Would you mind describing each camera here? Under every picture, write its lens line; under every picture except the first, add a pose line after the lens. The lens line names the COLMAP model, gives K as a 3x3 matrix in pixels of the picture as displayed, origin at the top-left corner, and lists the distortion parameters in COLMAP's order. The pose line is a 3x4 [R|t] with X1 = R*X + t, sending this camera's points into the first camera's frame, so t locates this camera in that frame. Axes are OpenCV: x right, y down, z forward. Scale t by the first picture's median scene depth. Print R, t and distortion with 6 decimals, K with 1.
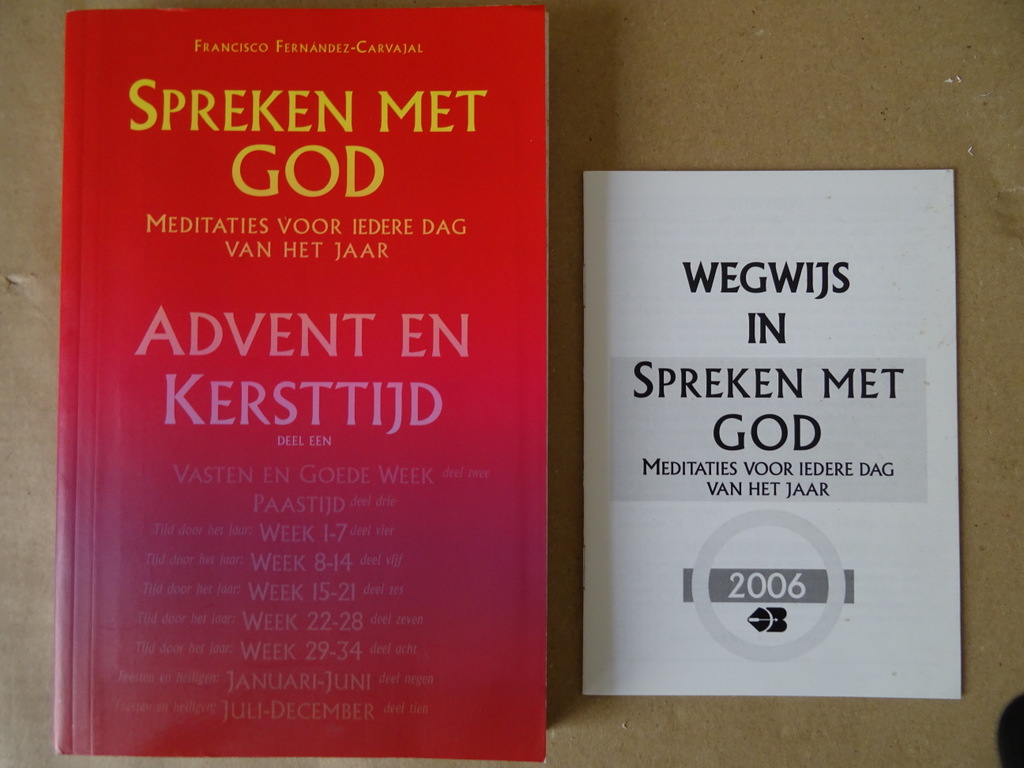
lens RADIAL K [[736.8, 0, 512.0], [0, 736.8, 384.0], [0, 0, 1]] dist [0.000378, -0.001463]
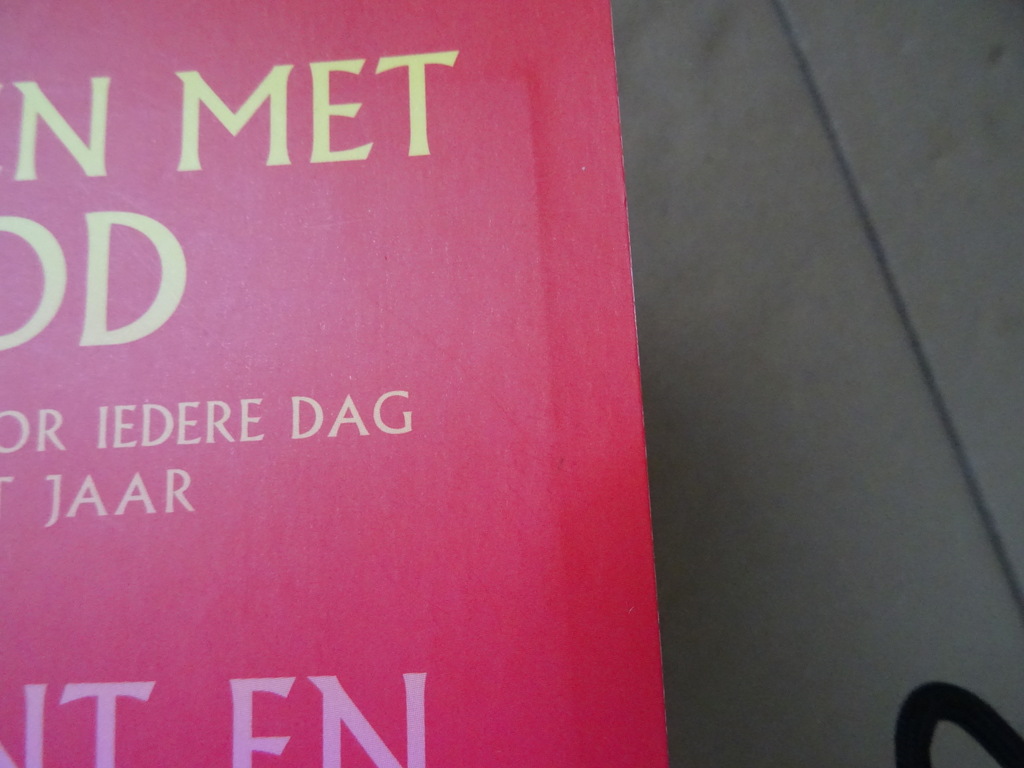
lens RADIAL K [[736.8, 0, 512.0], [0, 736.8, 384.0], [0, 0, 1]] dist [0.000378, -0.001463]
pose [[0.997943, -0.054398, -0.033931, -0.002283], [0.036194, 0.914847, -0.402175, -0.082196], [0.052920, 0.400120, 0.914934, 0.676153]]
